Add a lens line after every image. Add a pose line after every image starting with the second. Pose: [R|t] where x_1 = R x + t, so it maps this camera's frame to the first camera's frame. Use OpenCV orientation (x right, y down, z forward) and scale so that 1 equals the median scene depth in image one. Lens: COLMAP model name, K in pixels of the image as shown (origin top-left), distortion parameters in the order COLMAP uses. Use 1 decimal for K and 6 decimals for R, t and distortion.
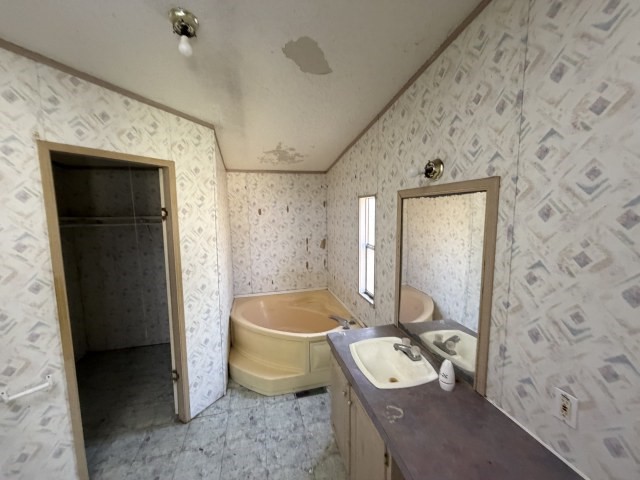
lens RADIAL K [[254.8, 0, 319.7], [0, 254.8, 241.0], [0, 0, 1]] dist [-0.000439, -0.000347]
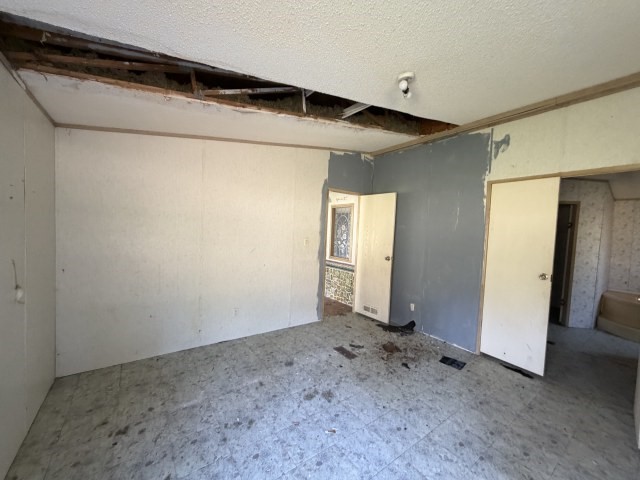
lens RADIAL K [[254.8, 0, 317.7], [0, 254.8, 240.5], [0, 0, 1]] dist [-0.000439, -0.000347]
pose [[0.364138, 0.065224, -0.929058, 0.594637], [-0.151345, 0.988430, 0.010073, 0.305230], [0.918966, 0.136940, 0.369796, -1.651873]]
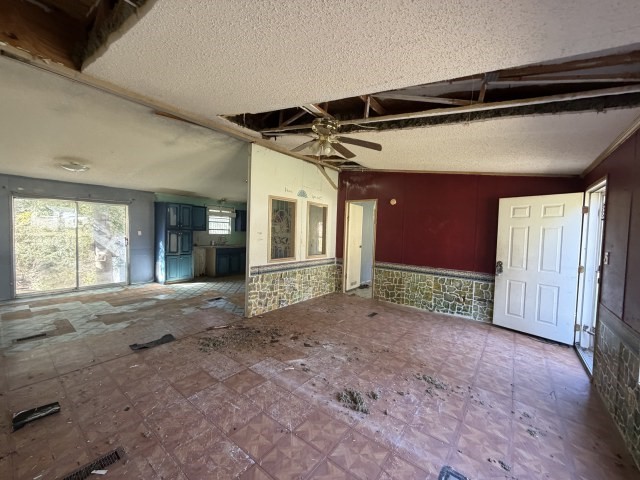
lens RADIAL K [[254.8, 0, 318.7], [0, 254.8, 239.6], [0, 0, 1]] dist [-0.000439, -0.000347]
pose [[0.792327, 0.010328, 0.610009, -5.960950], [0.033567, 0.997604, -0.060491, 0.581325], [-0.609173, 0.068405, 0.790082, -3.219692]]
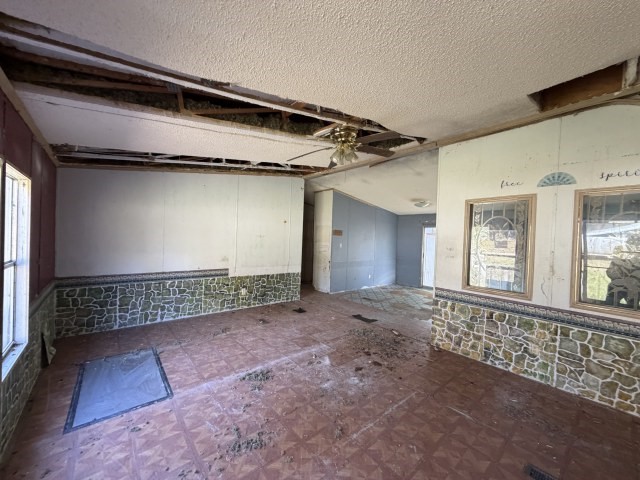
lens RADIAL K [[254.8, 0, 319.6], [0, 254.8, 239.8], [0, 0, 1]] dist [-0.000439, -0.000347]
pose [[0.436465, 0.033411, -0.899101, -2.591482], [-0.139656, 0.989714, -0.031018, 0.445929], [0.888816, 0.139103, 0.436642, -2.539034]]
